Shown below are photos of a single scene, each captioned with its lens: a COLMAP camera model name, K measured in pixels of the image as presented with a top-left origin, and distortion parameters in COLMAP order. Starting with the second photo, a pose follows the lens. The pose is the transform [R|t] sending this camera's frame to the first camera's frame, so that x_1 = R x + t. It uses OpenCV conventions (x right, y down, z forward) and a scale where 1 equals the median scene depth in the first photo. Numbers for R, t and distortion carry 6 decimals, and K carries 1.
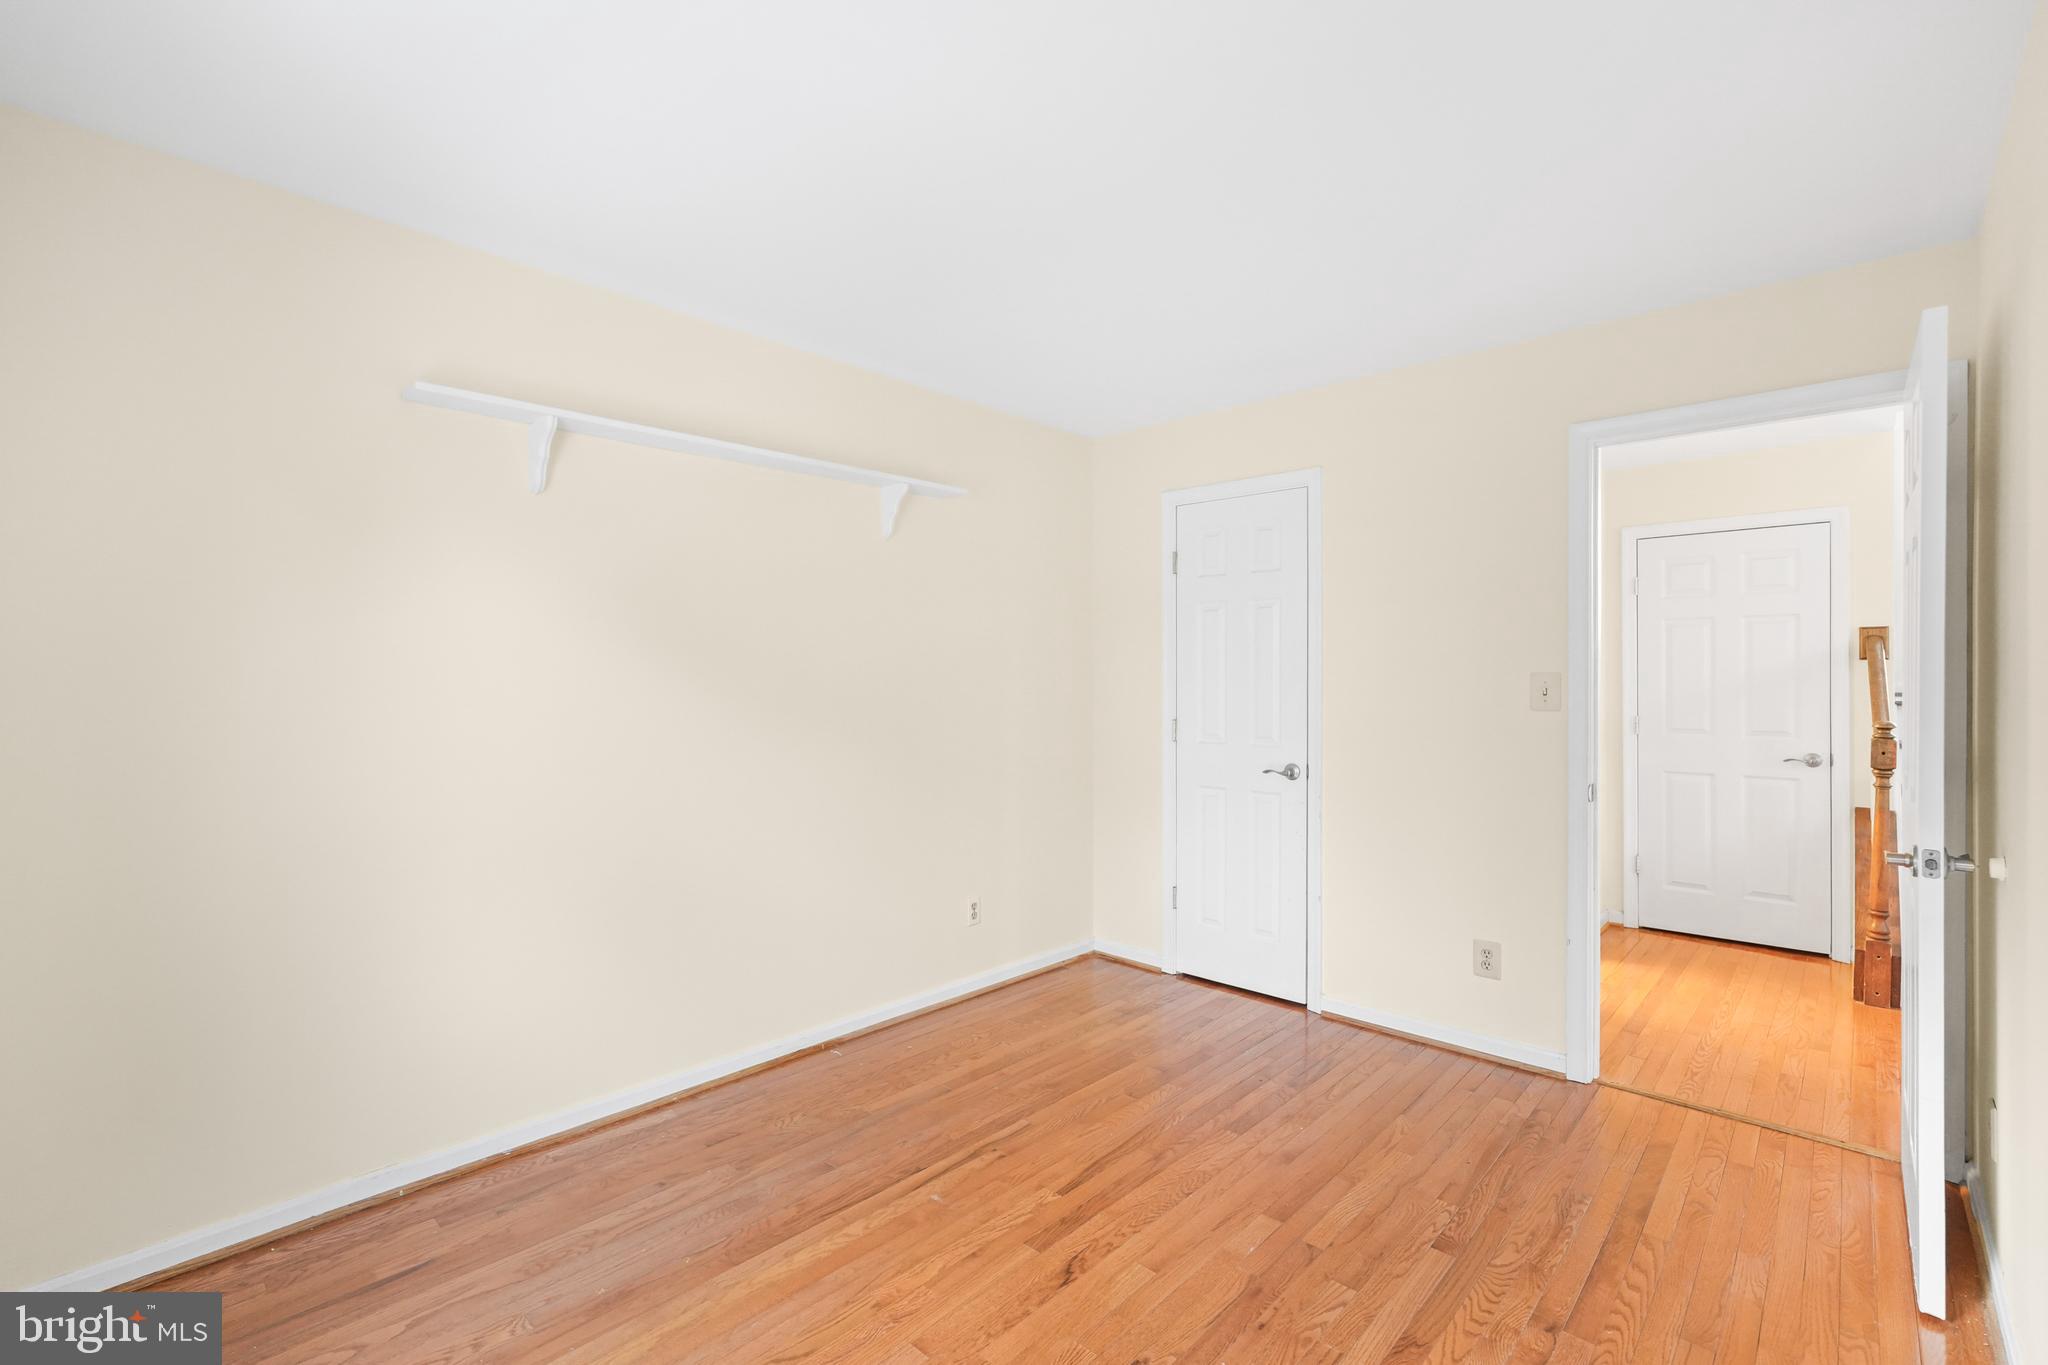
lens RADIAL K [[896.7, 0, 1020.2], [0, 896.7, 675.5], [0, 0, 1]] dist [-0.012812, 0.005948]
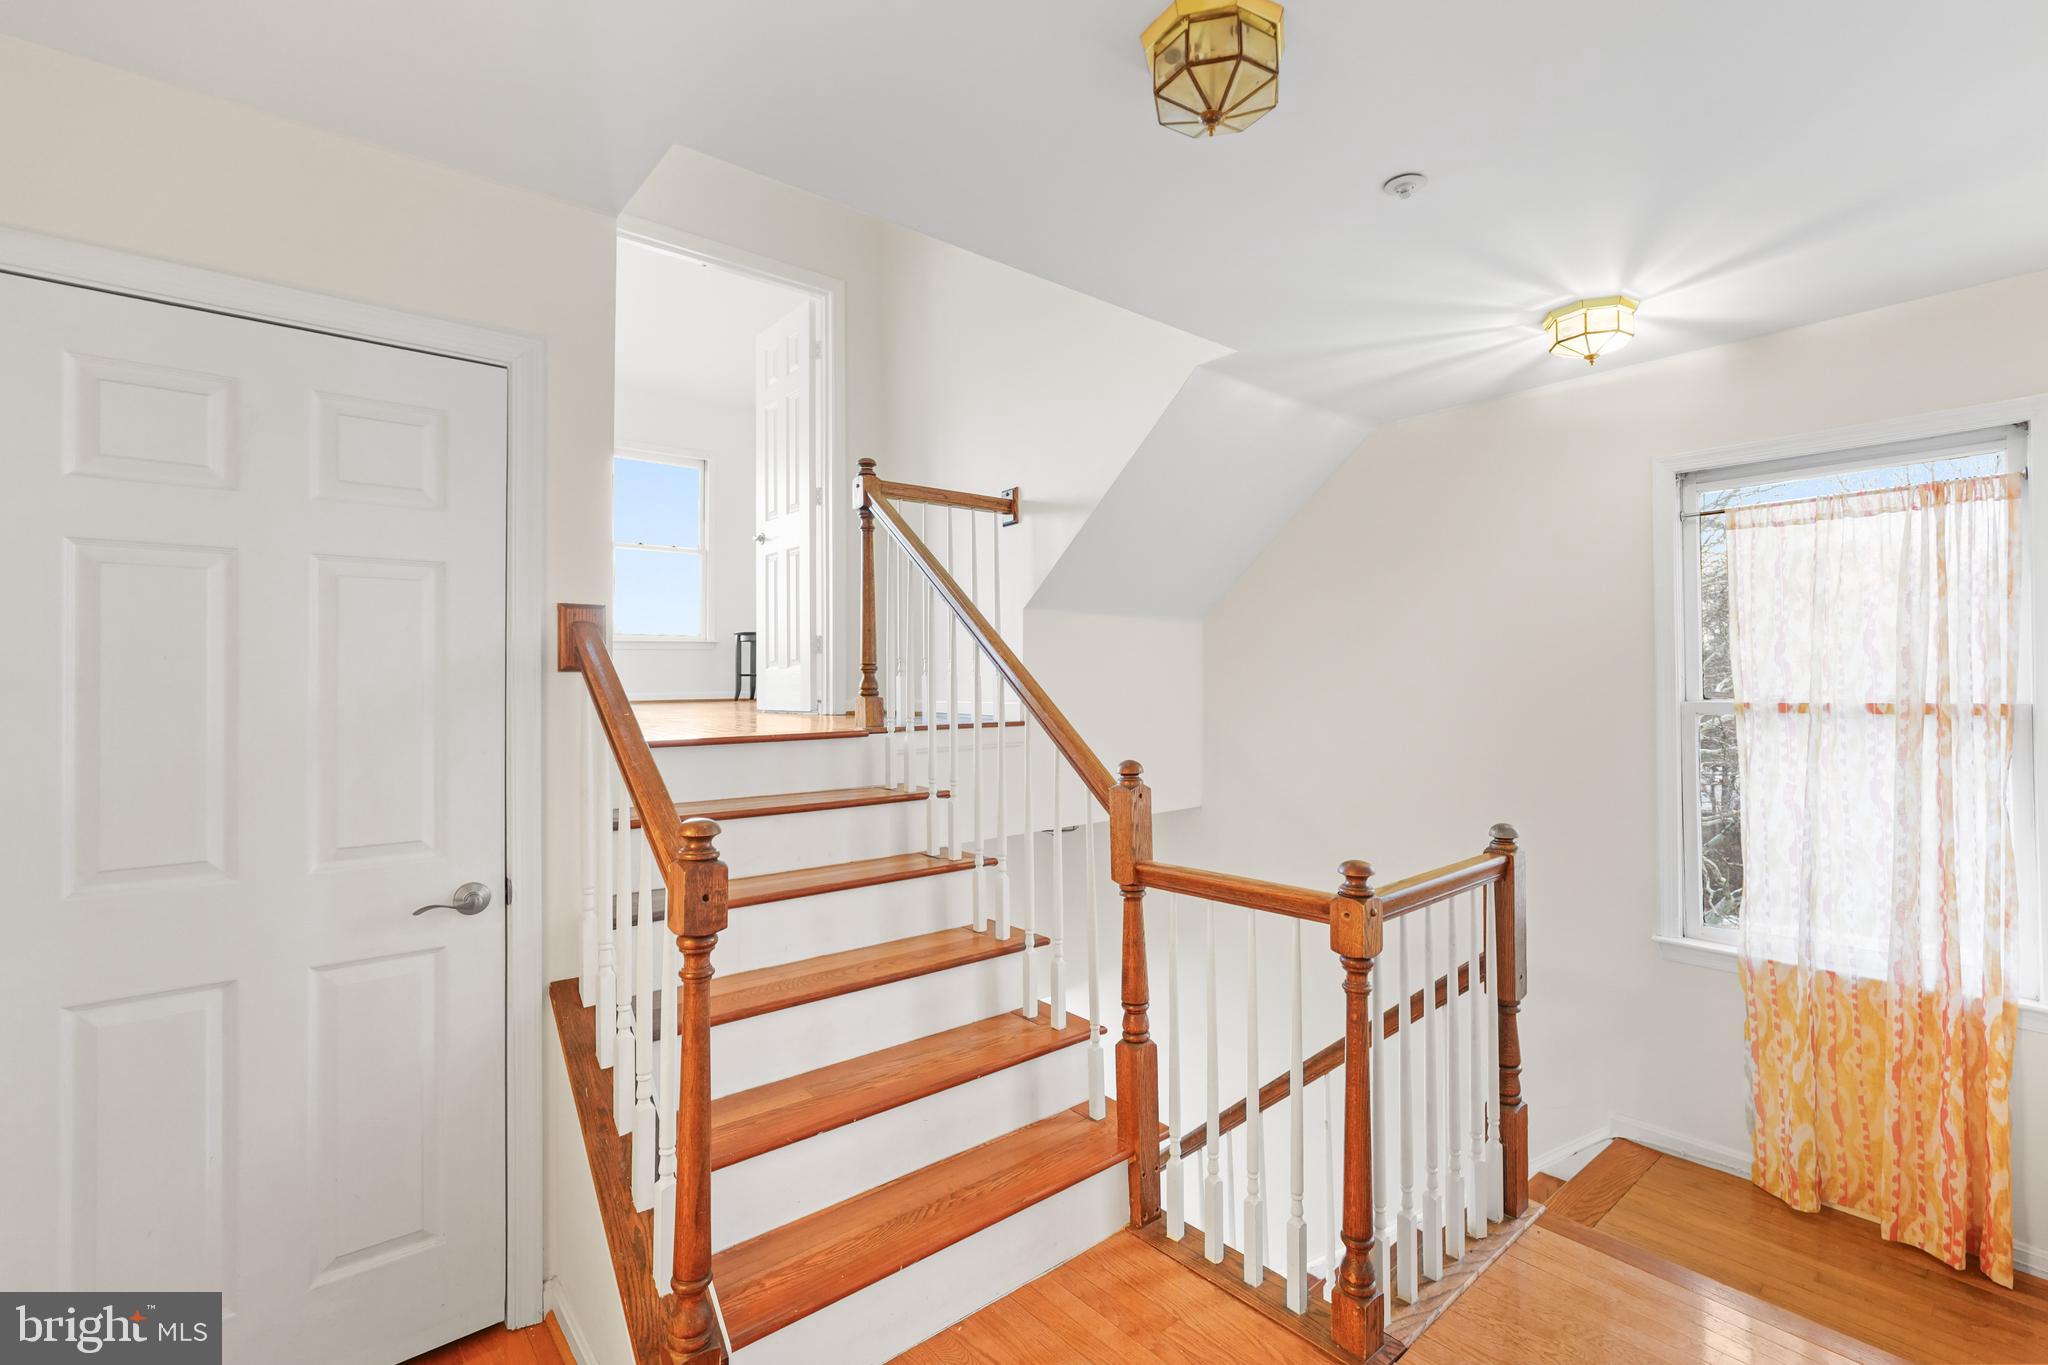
lens RADIAL K [[896.7, 0, 1017.8], [0, 896.7, 690.7], [0, 0, 1]] dist [-0.012812, 0.005948]
pose [[0.143763, 0.013217, 0.989524, 0.489845], [0.013789, 0.999787, -0.015357, 0.002565], [-0.989516, 0.015852, 0.143550, 0.666051]]
